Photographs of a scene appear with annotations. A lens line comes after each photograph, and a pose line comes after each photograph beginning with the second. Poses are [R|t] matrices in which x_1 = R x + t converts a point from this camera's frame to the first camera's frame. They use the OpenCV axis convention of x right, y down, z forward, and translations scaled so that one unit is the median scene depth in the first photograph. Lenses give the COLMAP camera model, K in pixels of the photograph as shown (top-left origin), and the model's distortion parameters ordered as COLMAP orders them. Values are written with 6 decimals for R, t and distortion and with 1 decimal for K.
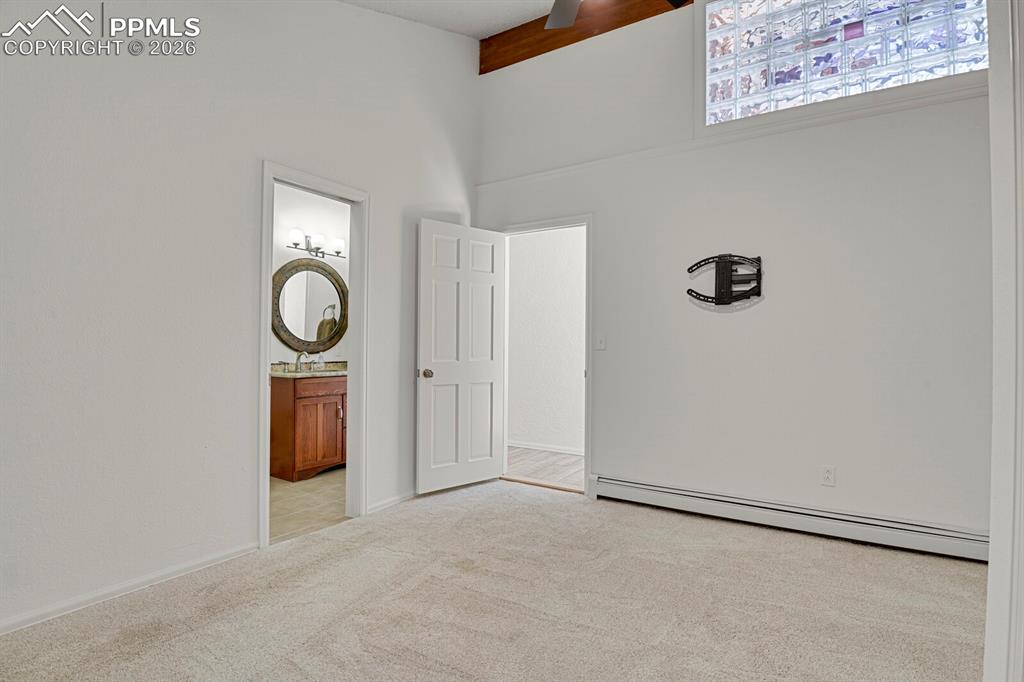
lens RADIAL K [[504.0, 0, 518.0], [0, 504.0, 341.3], [0, 0, 1]] dist [-0.024660, -0.002045]
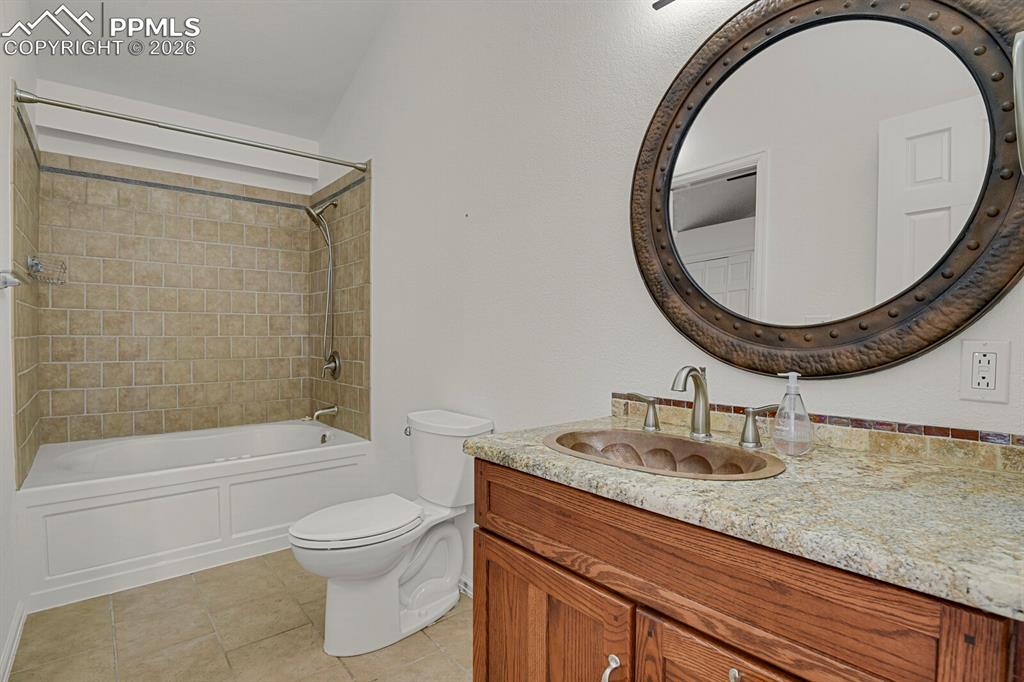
lens RADIAL K [[504.0, 0, 518.0], [0, 504.0, 341.3], [0, 0, 1]] dist [-0.024660, -0.002045]
pose [[-0.296129, 0.002040, -0.955146, -0.154391], [0.003935, 0.999992, 0.000916, 0.006742], [0.955140, -0.003487, -0.296135, 0.998525]]
